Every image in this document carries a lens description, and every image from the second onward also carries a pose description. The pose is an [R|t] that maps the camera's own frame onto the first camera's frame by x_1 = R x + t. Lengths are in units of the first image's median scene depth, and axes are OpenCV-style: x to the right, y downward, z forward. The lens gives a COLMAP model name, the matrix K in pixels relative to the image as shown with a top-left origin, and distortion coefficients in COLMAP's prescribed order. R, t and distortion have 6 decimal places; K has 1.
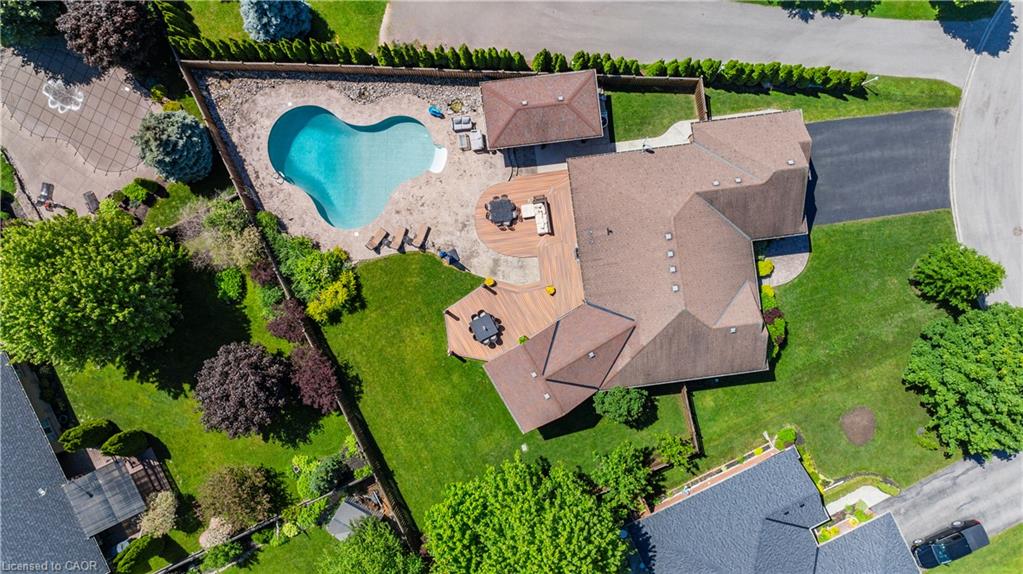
lens RADIAL K [[713.5, 0, 512.5], [0, 713.5, 273.9], [0, 0, 1]] dist [-0.023968, 0.002338]
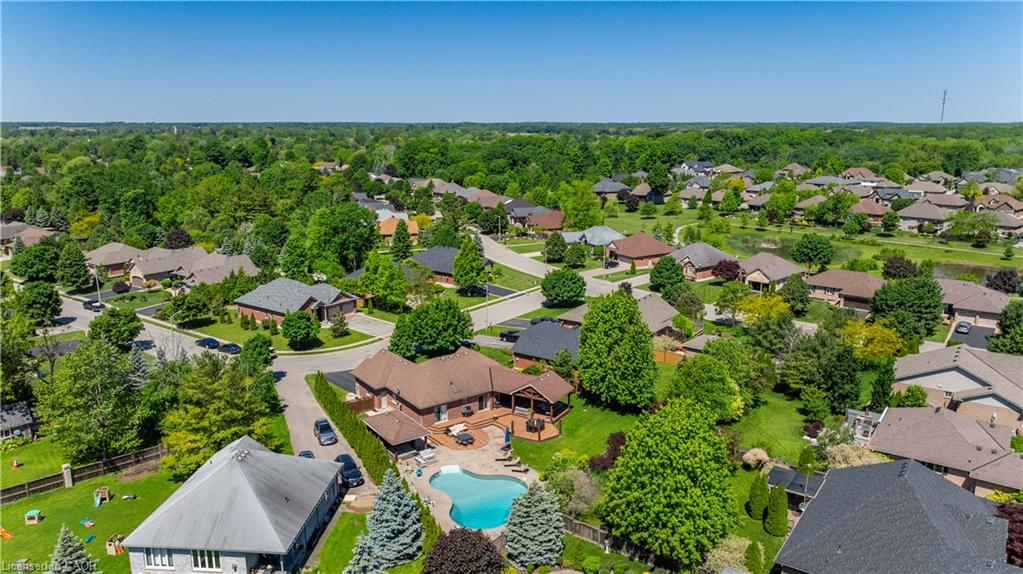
lens RADIAL K [[713.5, 0, 512.5], [0, 713.5, 273.9], [0, 0, 1]] dist [-0.023968, 0.002338]
pose [[-0.480608, -0.176369, 0.859017, -1.306434], [0.876891, -0.086806, 0.472786, -0.684680], [-0.008817, 0.980489, 0.196376, 0.348436]]
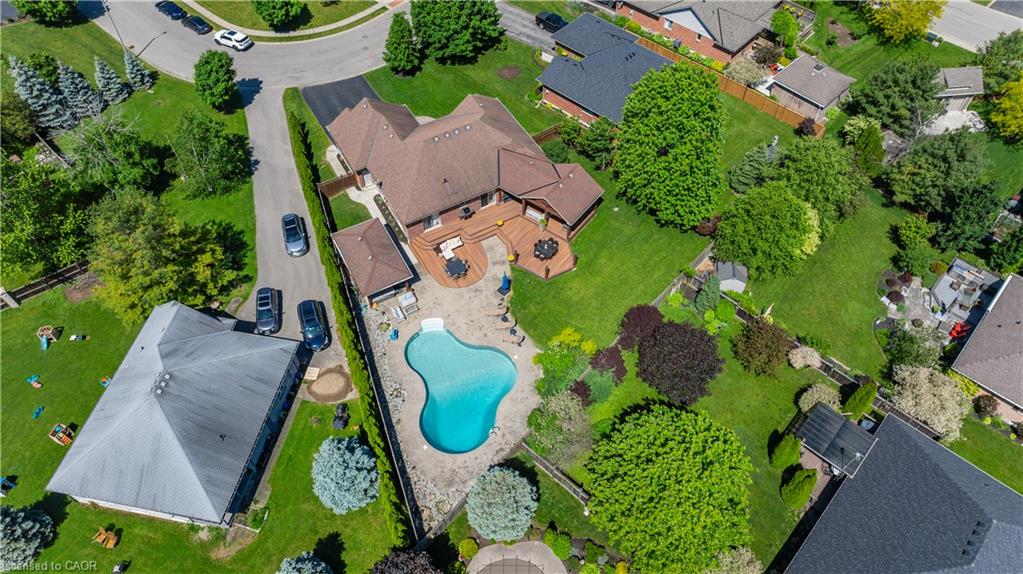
lens RADIAL K [[713.5, 0, 512.5], [0, 713.5, 273.9], [0, 0, 1]] dist [-0.023968, 0.002338]
pose [[-0.373703, -0.727733, 0.575109, -0.779827], [0.927515, -0.287925, 0.238360, -0.296643], [-0.007874, 0.622498, 0.782582, 0.017849]]
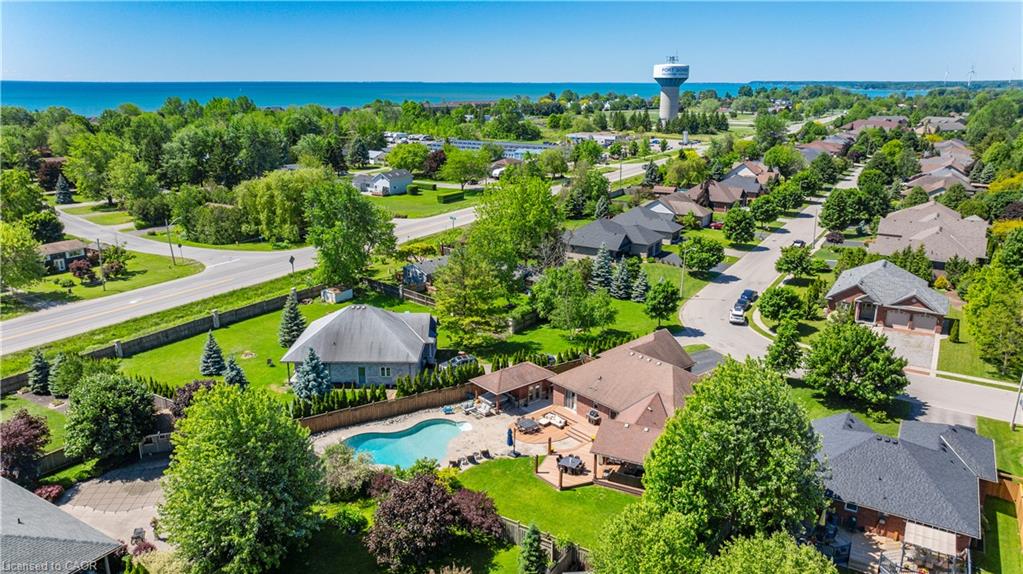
lens RADIAL K [[713.5, 0, 512.5], [0, 713.5, 273.9], [0, 0, 1]] dist [-0.023968, 0.002338]
pose [[0.843164, -0.144738, 0.517809, -0.694261], [0.537657, 0.226028, -0.812303, 0.922961], [0.000532, 0.963308, 0.268398, 0.356180]]
